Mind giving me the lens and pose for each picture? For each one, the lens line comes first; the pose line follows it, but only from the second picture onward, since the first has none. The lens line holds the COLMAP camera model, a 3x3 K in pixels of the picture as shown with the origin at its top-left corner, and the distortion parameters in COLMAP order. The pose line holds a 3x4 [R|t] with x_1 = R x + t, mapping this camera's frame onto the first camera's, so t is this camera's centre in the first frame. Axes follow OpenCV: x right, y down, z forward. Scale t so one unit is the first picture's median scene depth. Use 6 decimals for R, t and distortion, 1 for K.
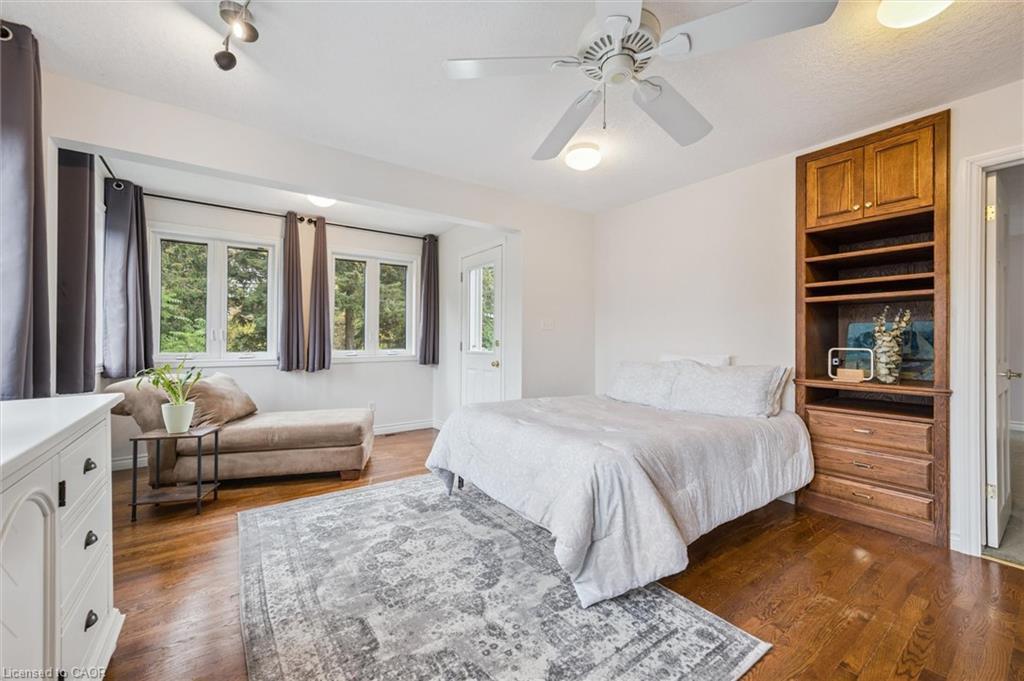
lens RADIAL K [[414.0, 0, 512.0], [0, 414.0, 340.5], [0, 0, 1]] dist [0.000239, -0.000076]
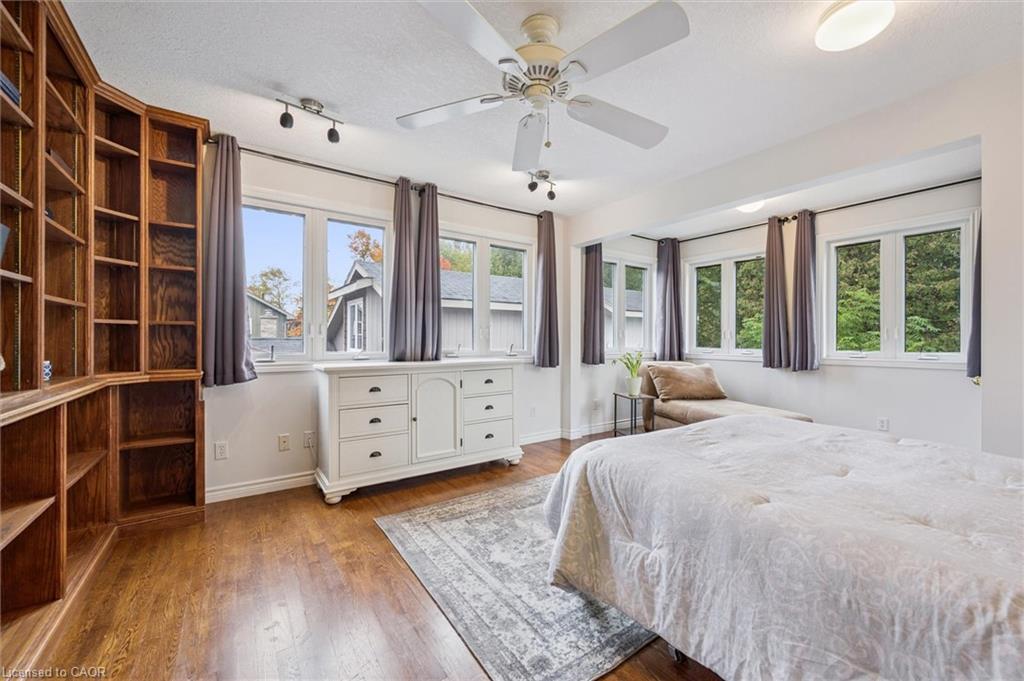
lens RADIAL K [[414.0, 0, 512.0], [0, 414.0, 340.5], [0, 0, 1]] dist [0.000239, -0.000076]
pose [[-0.040811, 0.005918, -0.999149, 1.337672], [-0.004304, 0.999972, 0.006099, -0.000759], [0.999158, 0.004549, -0.040784, 0.947355]]
